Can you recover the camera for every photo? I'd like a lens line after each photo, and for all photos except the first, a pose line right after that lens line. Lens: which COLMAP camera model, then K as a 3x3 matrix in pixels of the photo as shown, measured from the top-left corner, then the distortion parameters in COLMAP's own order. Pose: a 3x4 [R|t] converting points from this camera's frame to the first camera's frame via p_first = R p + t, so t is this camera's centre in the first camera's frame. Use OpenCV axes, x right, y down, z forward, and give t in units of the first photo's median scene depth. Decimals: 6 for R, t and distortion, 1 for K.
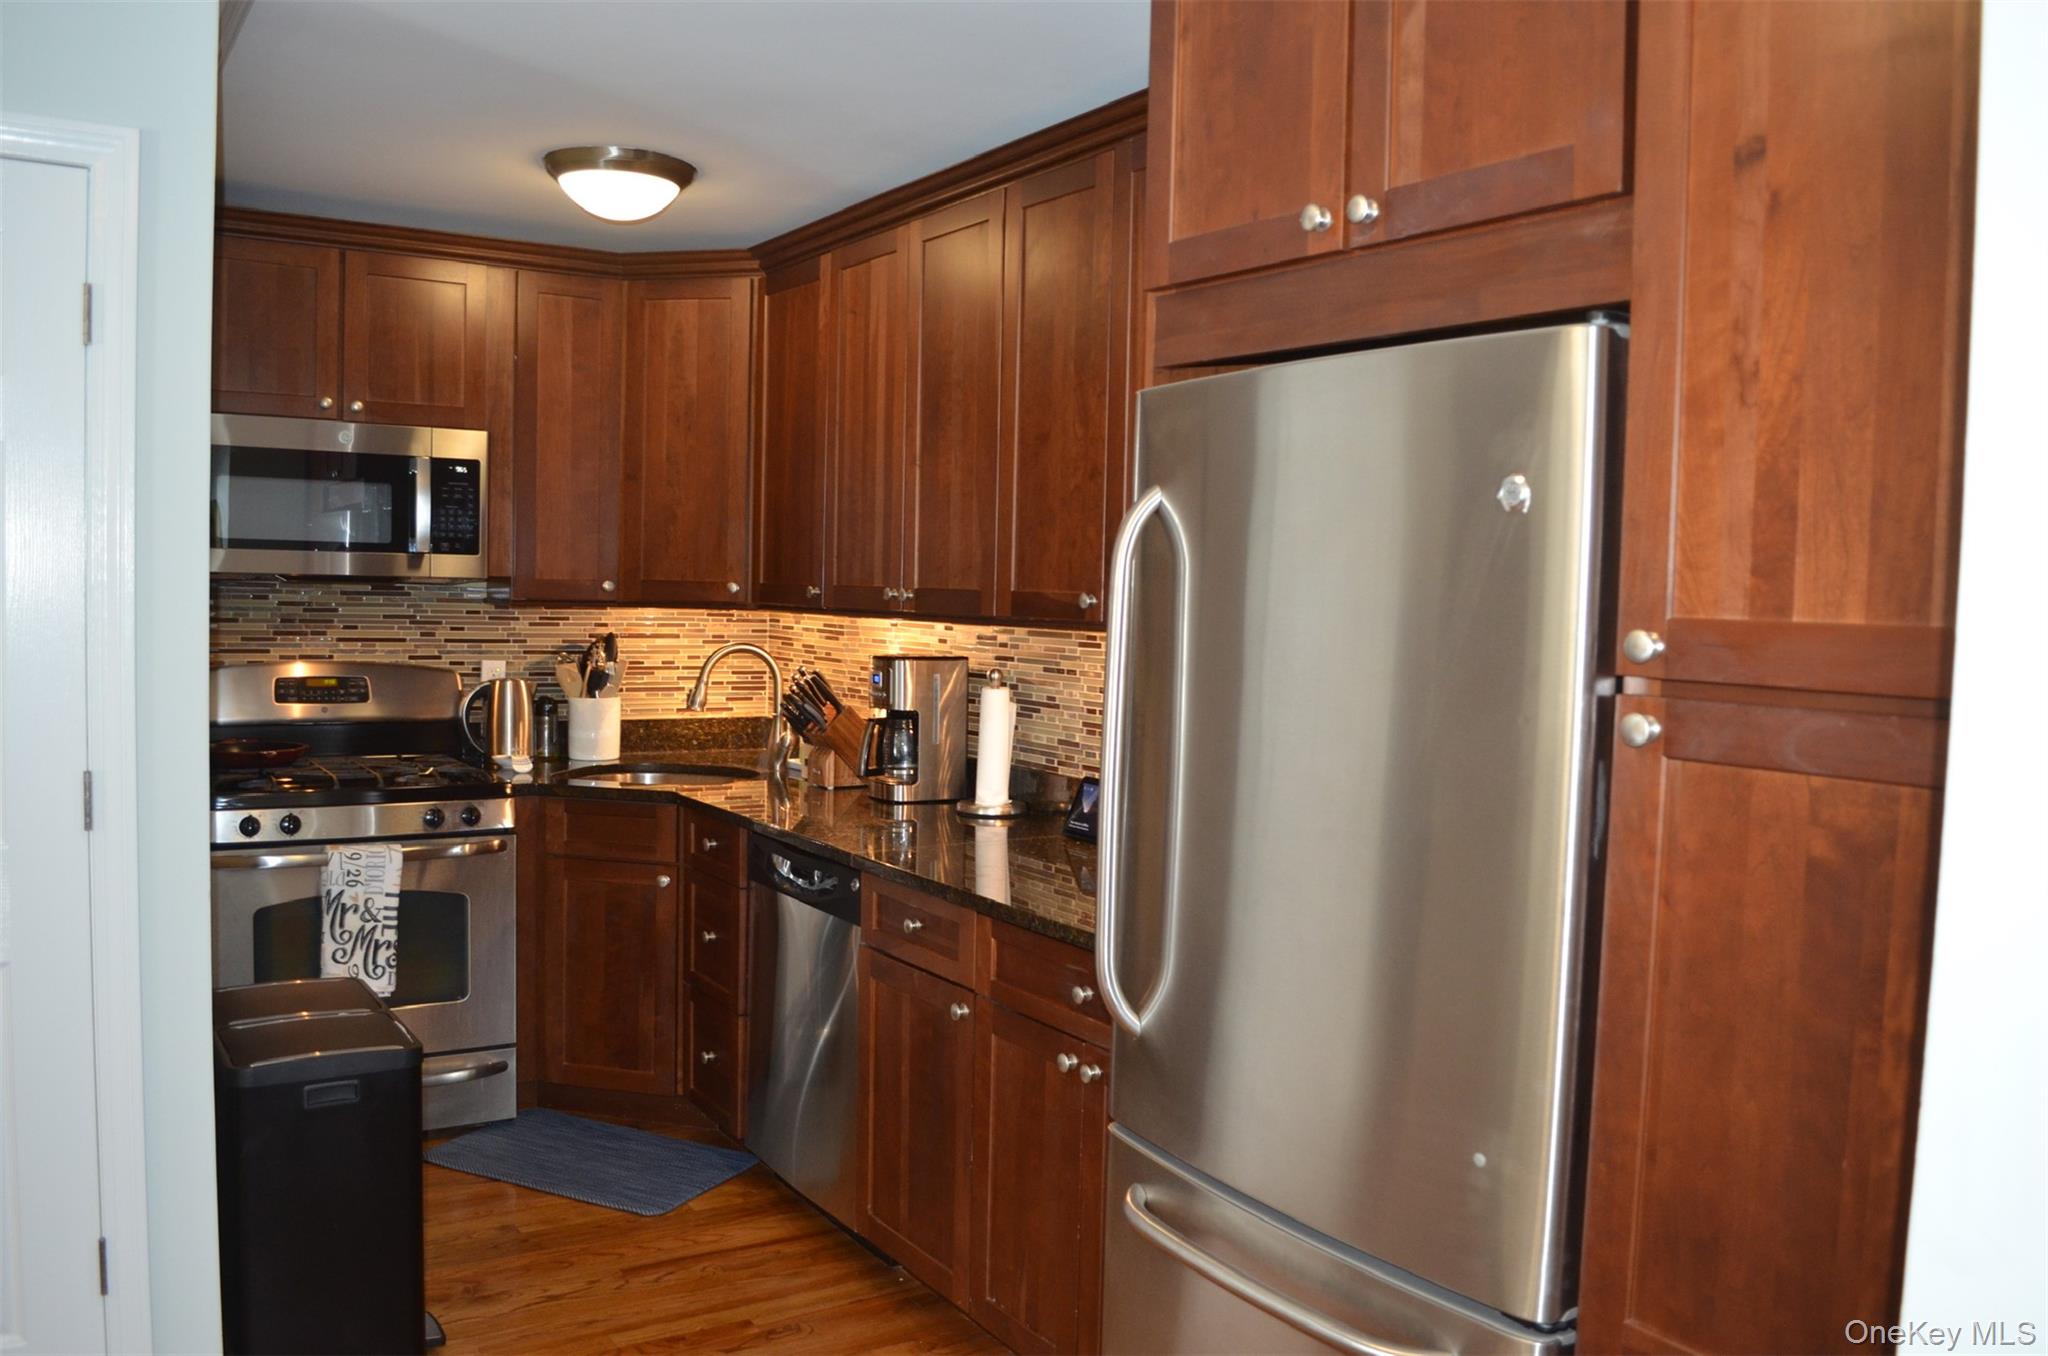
lens RADIAL K [[1625.2, 0, 1025.4], [0, 1625.2, 685.8], [0, 0, 1]] dist [-0.082784, -0.001679]
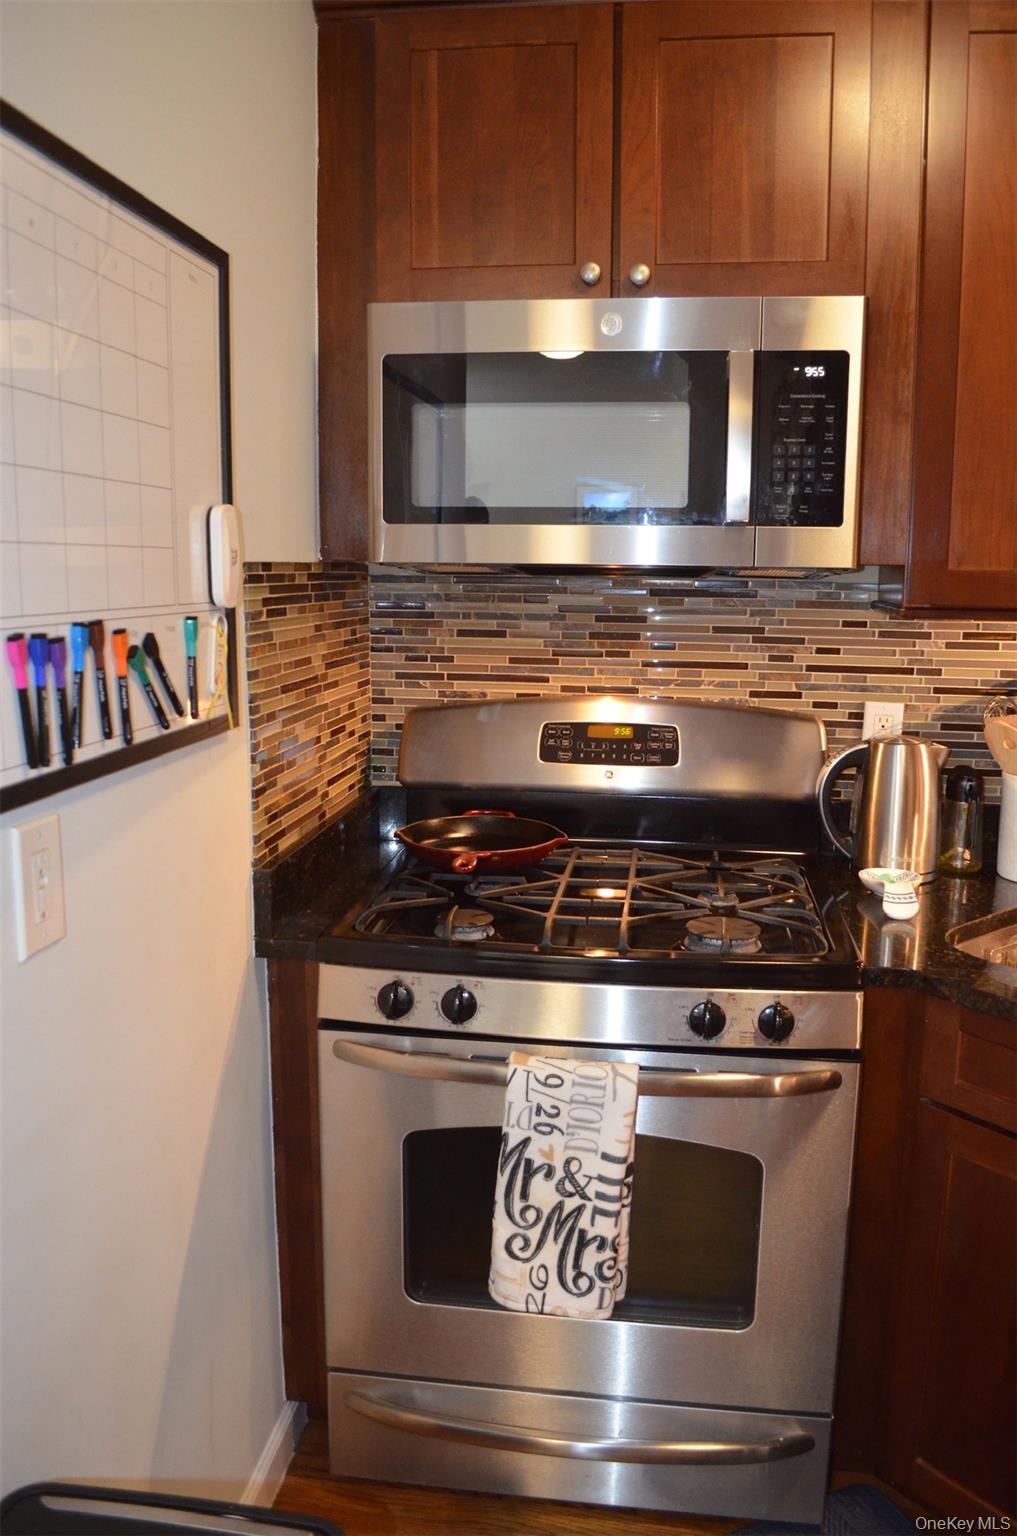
lens RADIAL K [[1218.9, 0, 507.6], [0, 1218.9, 769.5], [0, 0, 1]] dist [-0.082784, -0.001679]
pose [[0.757681, 0.089735, -0.646426, -0.164852], [-0.024197, 0.993684, 0.109579, -0.044710], [0.652176, -0.067385, 0.755066, 0.661422]]
